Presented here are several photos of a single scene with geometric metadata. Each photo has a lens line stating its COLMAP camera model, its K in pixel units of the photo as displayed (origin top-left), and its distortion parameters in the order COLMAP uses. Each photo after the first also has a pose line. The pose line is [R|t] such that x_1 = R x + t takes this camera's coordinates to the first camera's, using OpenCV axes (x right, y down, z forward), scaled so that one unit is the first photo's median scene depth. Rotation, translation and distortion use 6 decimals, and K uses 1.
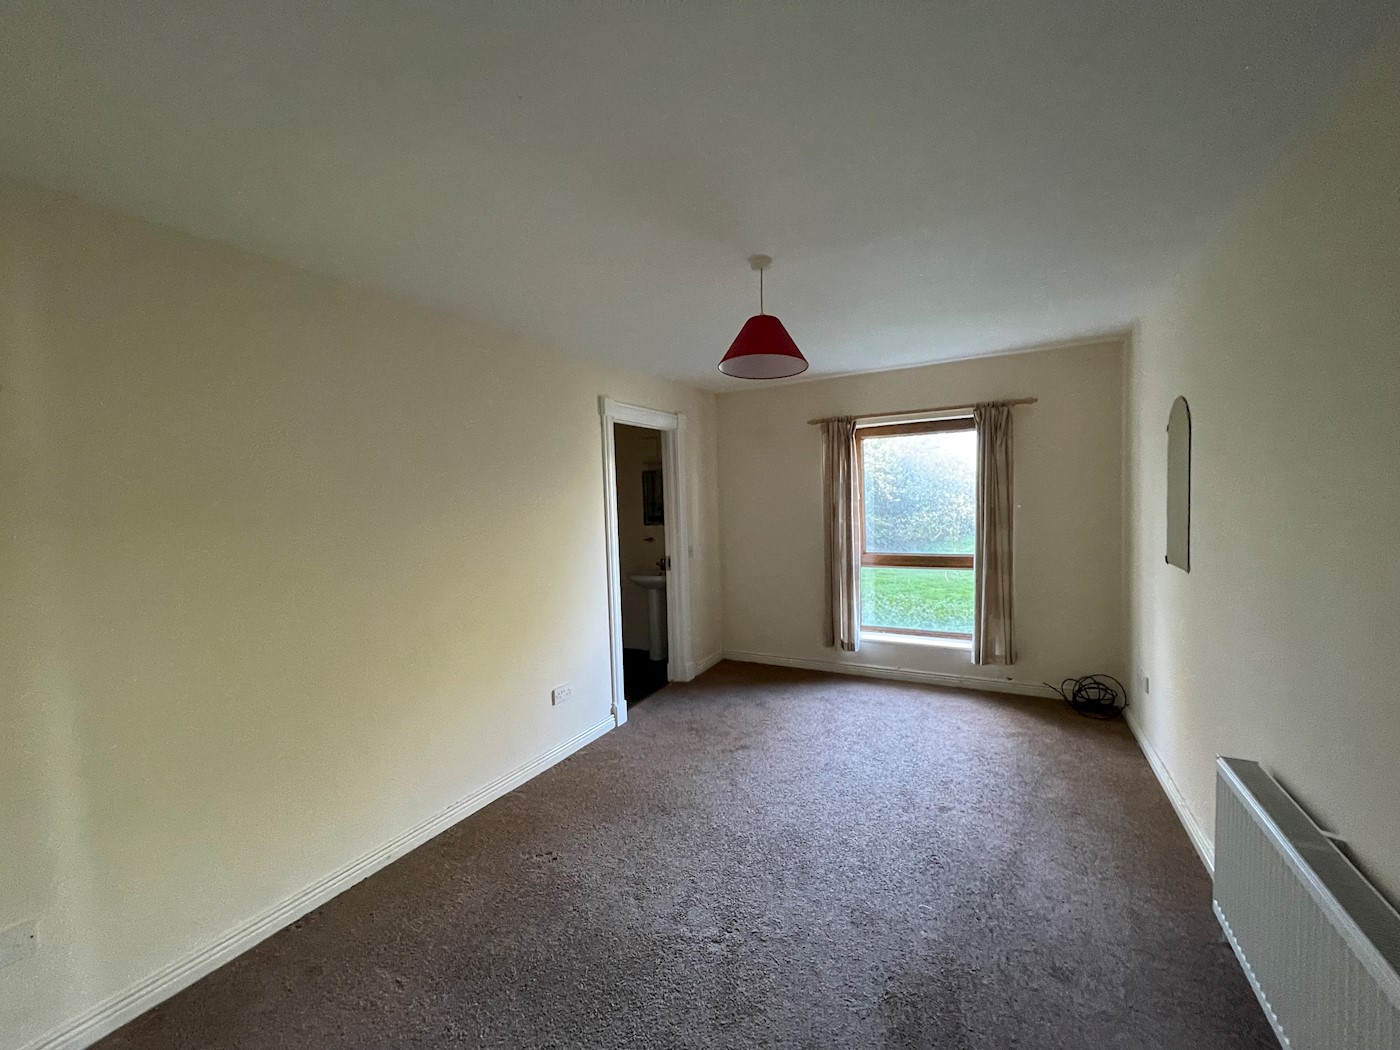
lens RADIAL K [[563.9, 0, 698.4], [0, 563.9, 524.3], [0, 0, 1]] dist [-0.000369, 0.000004]
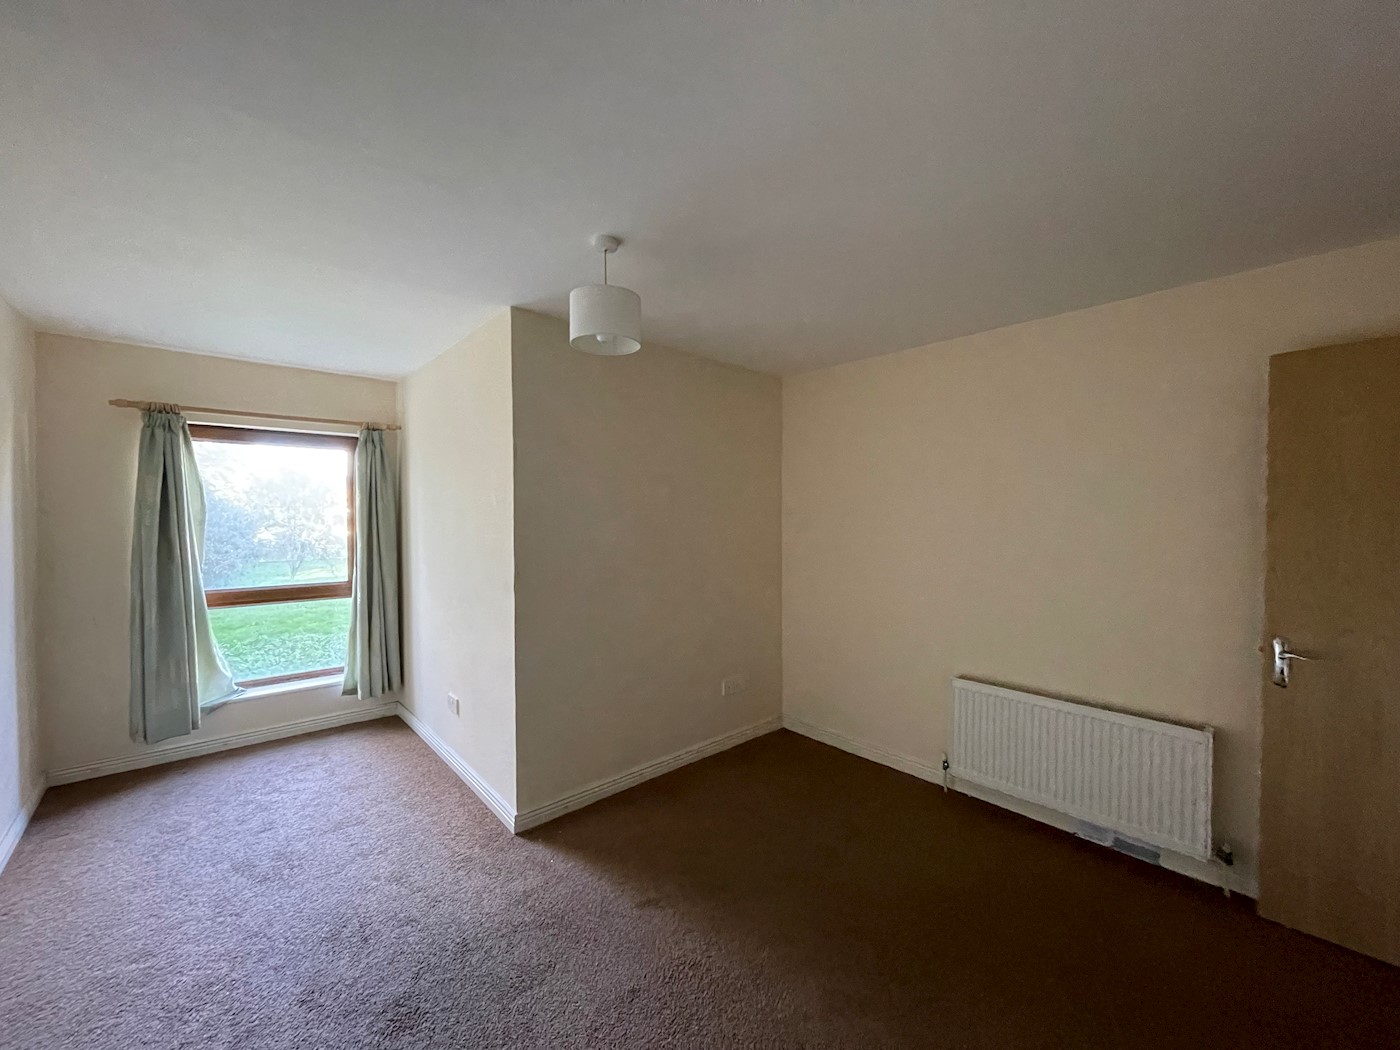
lens RADIAL K [[563.9, 0, 698.4], [0, 563.9, 524.3], [0, 0, 1]] dist [-0.000369, 0.000004]
pose [[0.347056, 0.017927, 0.937673, -0.188166], [0.028789, 0.999142, -0.029758, 0.004705], [-0.937402, 0.037323, 0.346242, 0.116169]]
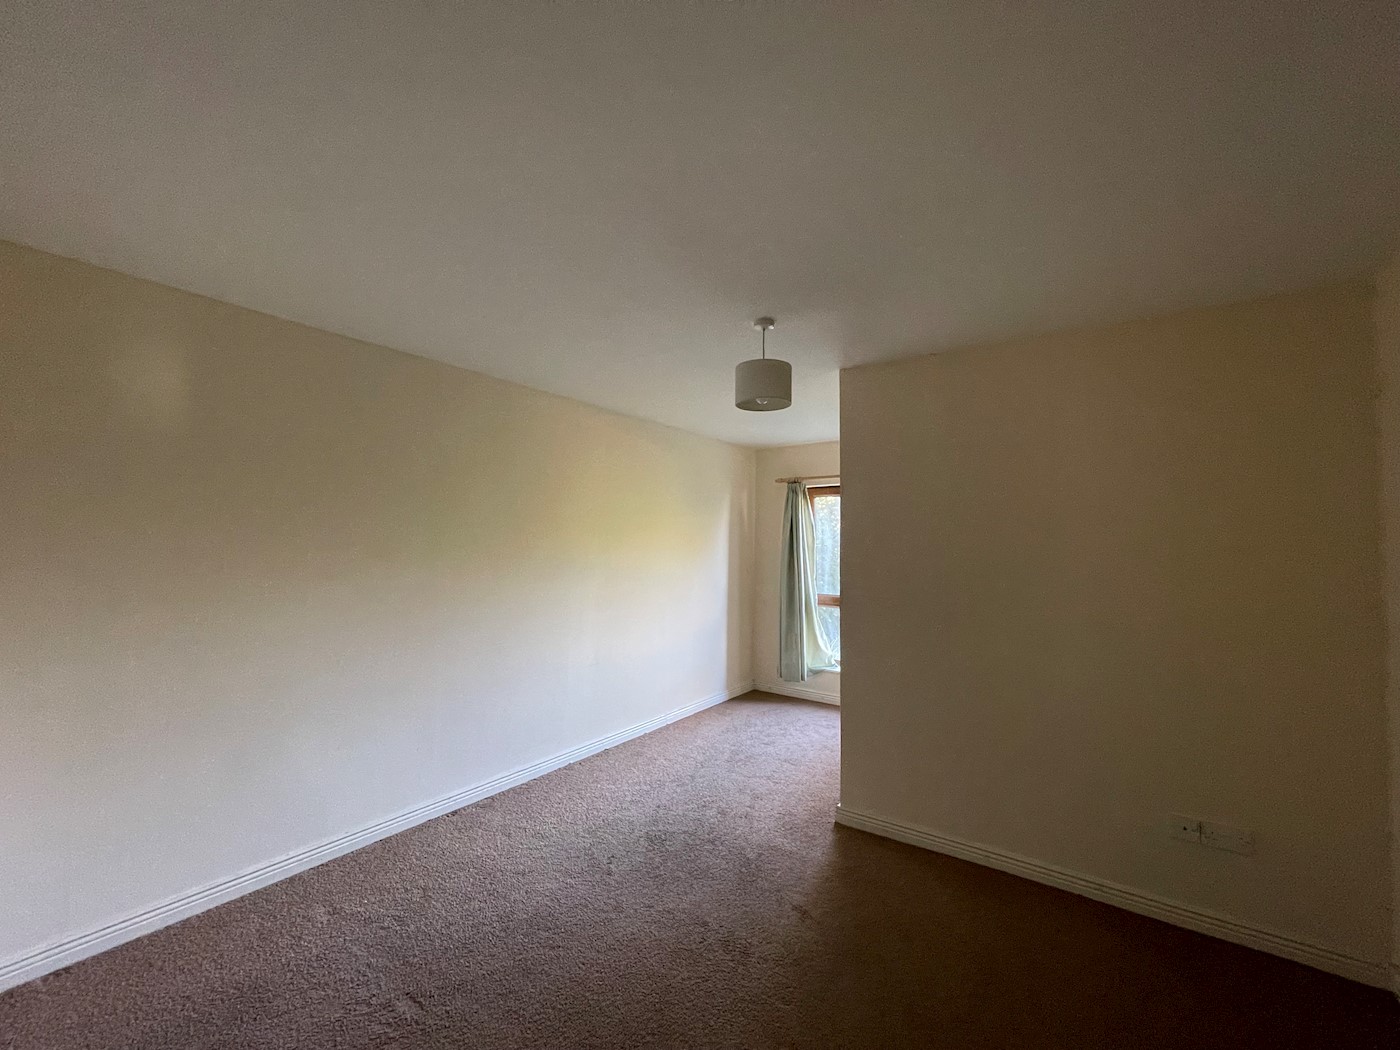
lens RADIAL K [[563.9, 0, 698.4], [0, 563.9, 524.3], [0, 0, 1]] dist [-0.000369, 0.000004]
pose [[0.988992, 0.039163, -0.142689, 0.257320], [-0.050588, 0.995720, -0.077344, 0.012002], [0.139049, 0.083711, 0.986741, -0.232416]]
